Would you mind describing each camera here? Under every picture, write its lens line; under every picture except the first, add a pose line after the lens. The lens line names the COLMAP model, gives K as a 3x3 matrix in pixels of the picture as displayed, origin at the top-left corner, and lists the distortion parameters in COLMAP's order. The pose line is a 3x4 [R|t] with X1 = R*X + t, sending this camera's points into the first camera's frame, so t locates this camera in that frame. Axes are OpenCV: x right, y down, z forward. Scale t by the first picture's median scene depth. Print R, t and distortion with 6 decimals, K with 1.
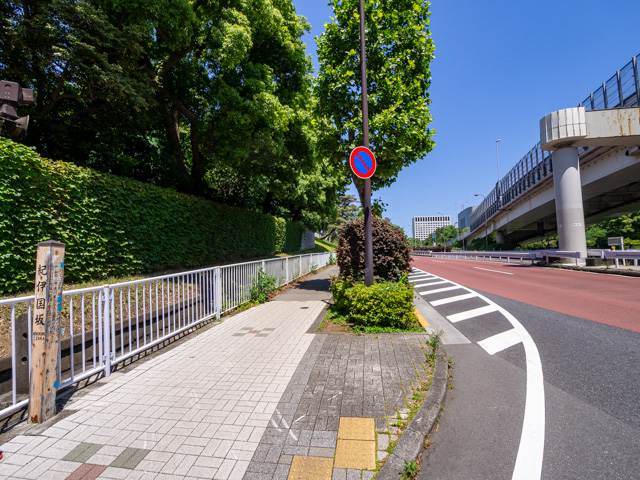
lens RADIAL K [[338.7, 0, 317.8], [0, 338.7, 240.4], [0, 0, 1]] dist [0.002193, -0.000473]
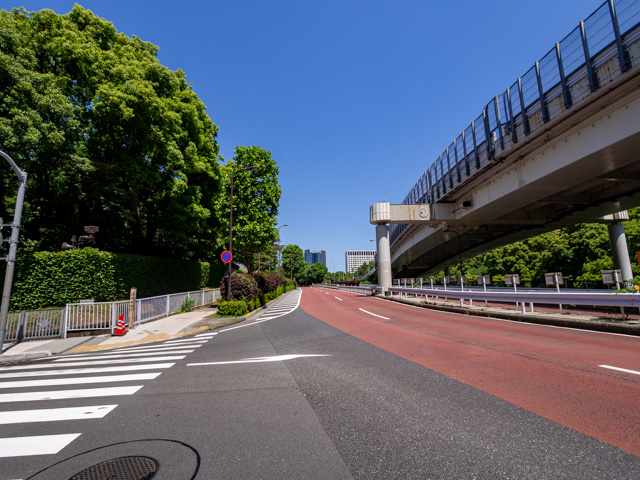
lens RADIAL K [[338.7, 0, 316.5], [0, 338.7, 241.5], [0, 0, 1]] dist [0.002193, -0.000473]
pose [[0.984186, 0.027226, 0.175031, 0.305581], [-0.011395, 0.995801, -0.090827, -0.091638], [-0.176769, 0.087396, 0.980364, -1.539060]]
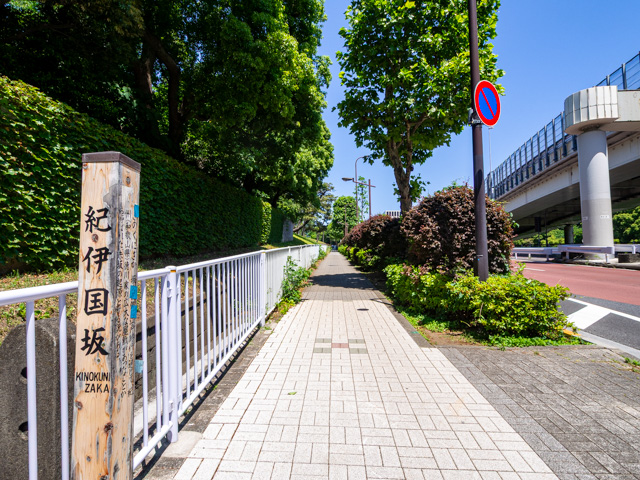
lens RADIAL K [[372.8, 0, 315.6], [0, 372.8, 240.9], [0, 0, 1]] dist [0.008142, -0.003093]
pose [[0.995126, 0.016550, 0.097216, -0.240215], [-0.018084, 0.999725, 0.014919, 0.041053], [-0.096942, -0.016604, 0.995151, 0.212892]]
